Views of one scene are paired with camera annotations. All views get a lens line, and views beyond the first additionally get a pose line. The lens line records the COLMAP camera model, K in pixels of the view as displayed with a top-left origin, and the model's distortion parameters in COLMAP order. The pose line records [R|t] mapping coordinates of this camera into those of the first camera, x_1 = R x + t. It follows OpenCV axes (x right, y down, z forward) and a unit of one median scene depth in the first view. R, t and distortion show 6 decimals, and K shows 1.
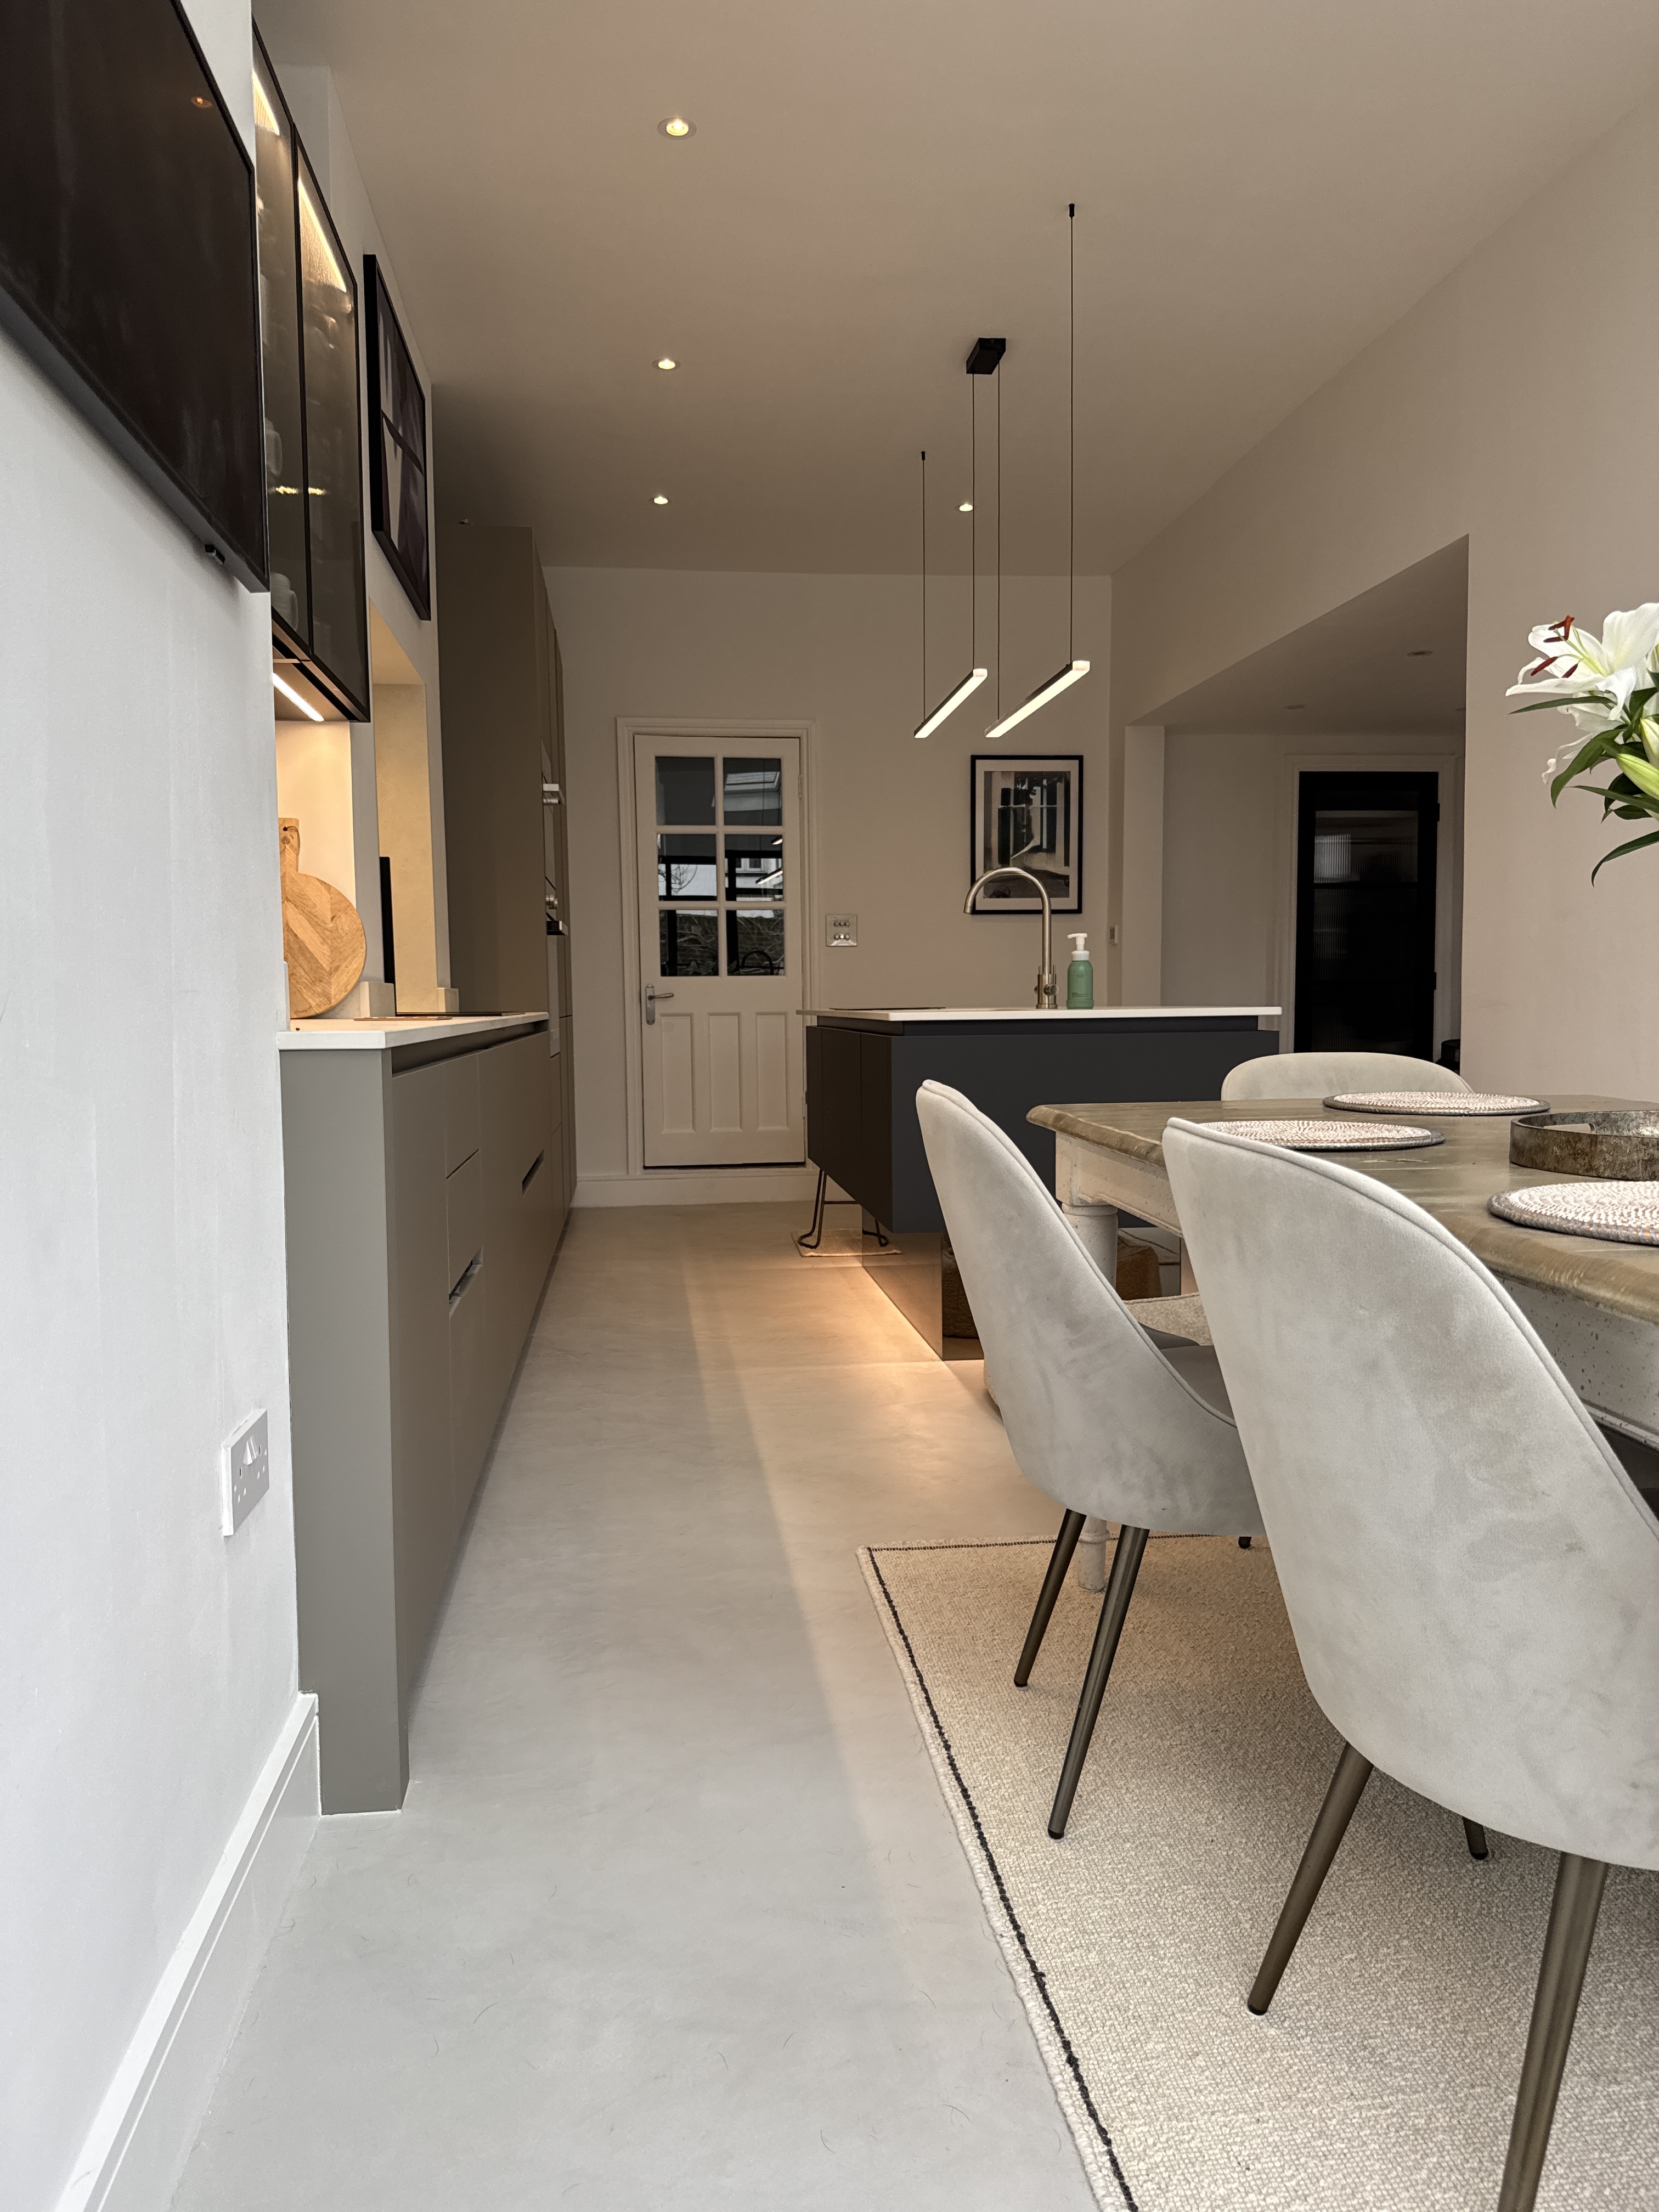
lens RADIAL K [[1580.7, 0, 829.5], [0, 1580.7, 1106.0], [0, 0, 1]] dist [-0.000588, 0.001154]
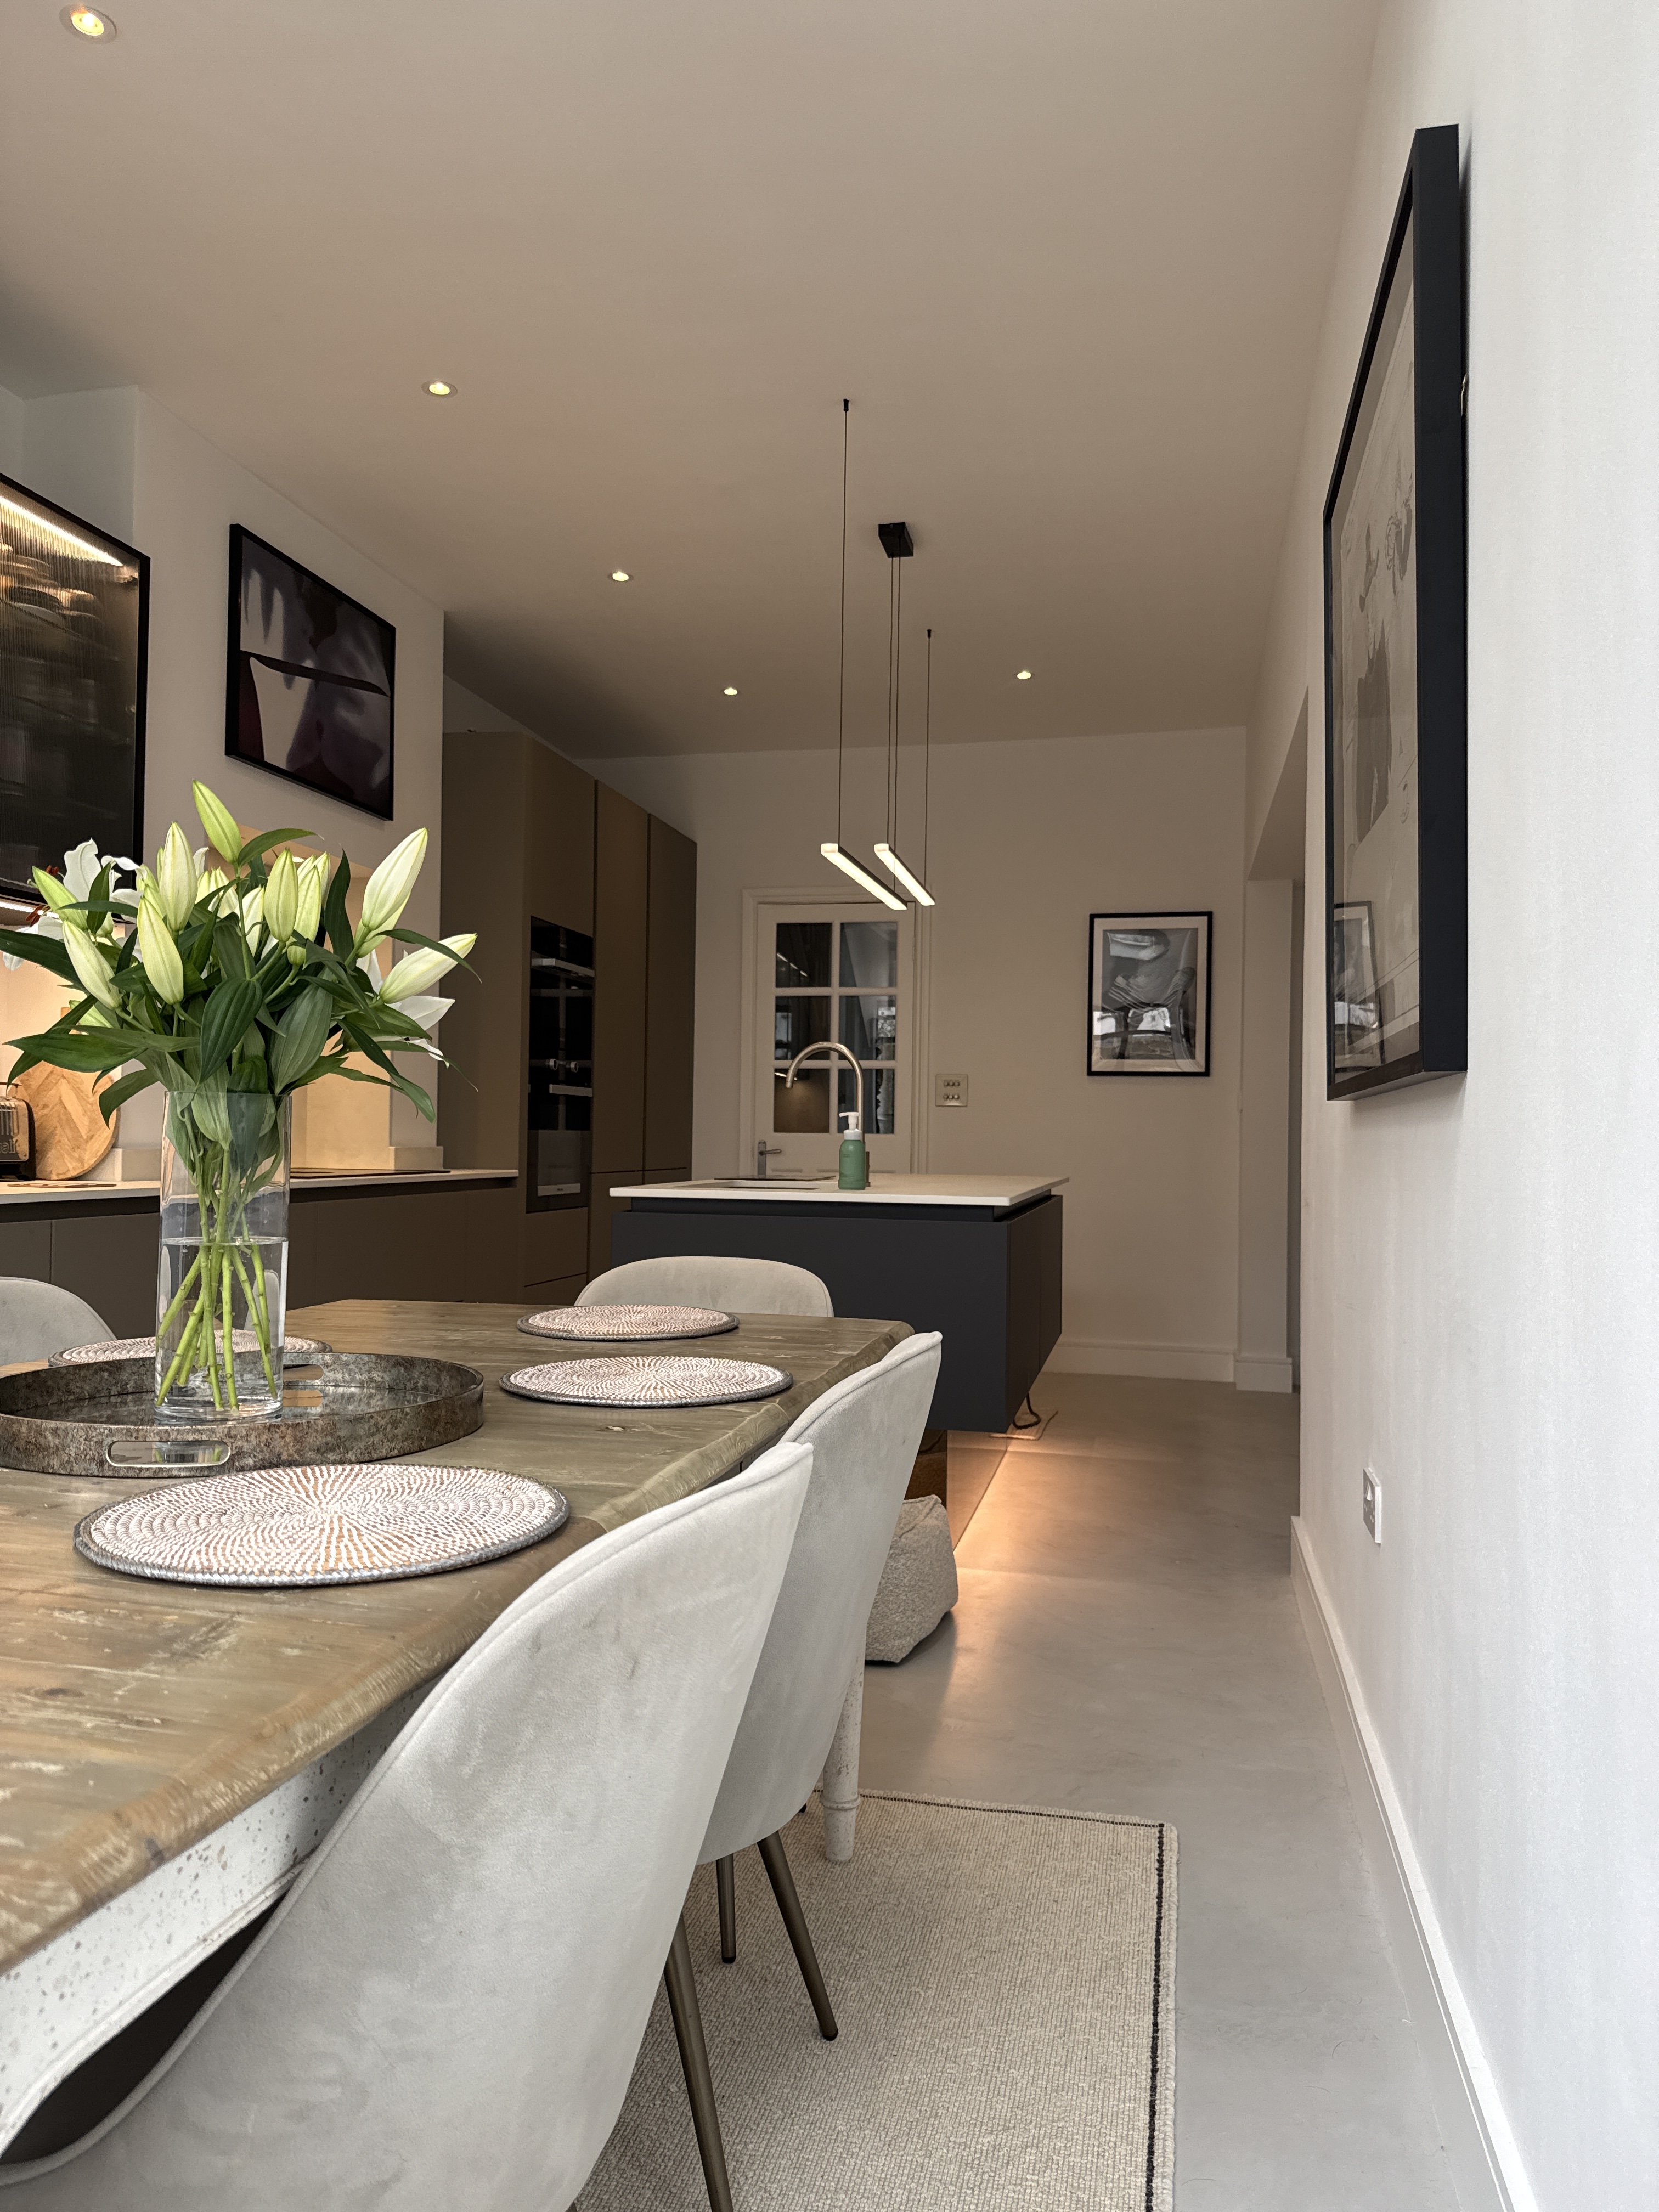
lens RADIAL K [[1566.2, 0, 829.5], [0, 1566.2, 1106.0], [0, 0, 1]] dist [-0.005478, -0.001980]
pose [[0.942958, 0.017998, -0.332426, 0.268602], [-0.046669, 0.995824, -0.078468, -0.021090], [0.329625, 0.089506, 0.939859, 0.050096]]
